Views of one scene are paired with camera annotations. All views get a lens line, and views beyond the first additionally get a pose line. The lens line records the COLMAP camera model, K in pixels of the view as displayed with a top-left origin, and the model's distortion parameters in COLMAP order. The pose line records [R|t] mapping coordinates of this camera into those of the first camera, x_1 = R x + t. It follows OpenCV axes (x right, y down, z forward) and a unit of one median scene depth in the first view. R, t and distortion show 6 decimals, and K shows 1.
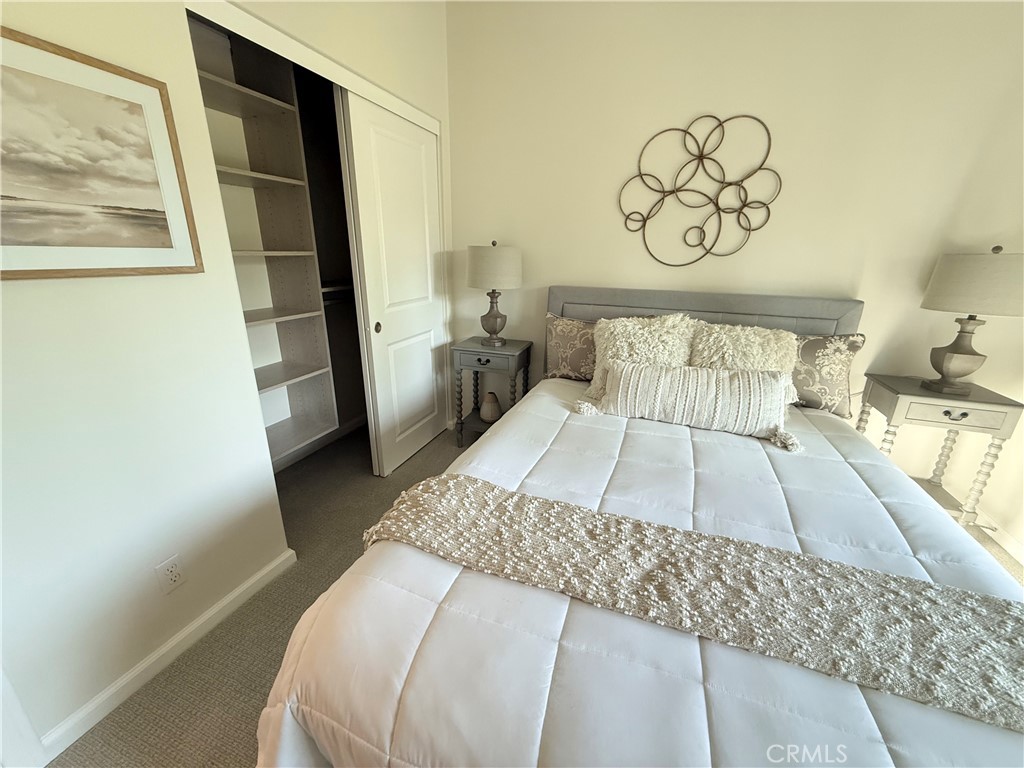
lens RADIAL K [[406.7, 0, 506.6], [0, 406.7, 384.5], [0, 0, 1]] dist [-0.000887, 0.000101]
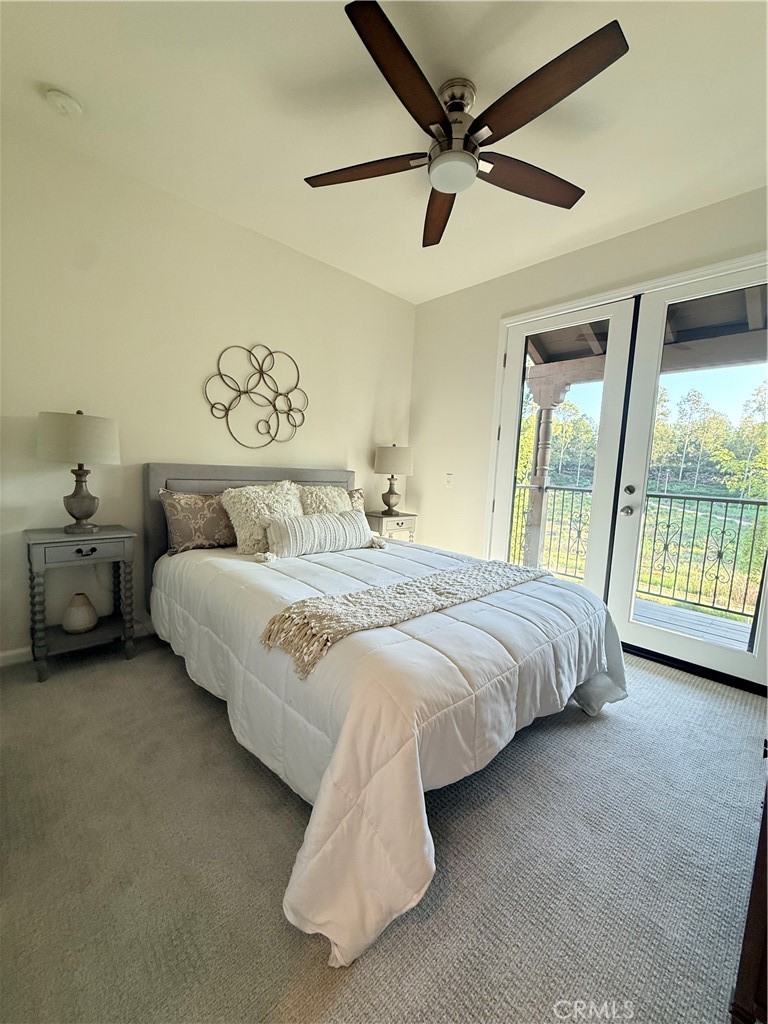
lens RADIAL K [[406.7, 0, 384.0], [0, 406.7, 512.0], [0, 0, 1]] dist [-0.000887, 0.000101]
pose [[0.445175, -0.091662, 0.890740, -0.615453], [0.241167, 0.970263, -0.020686, 0.032766], [-0.862356, 0.224026, 0.454042, 0.118164]]
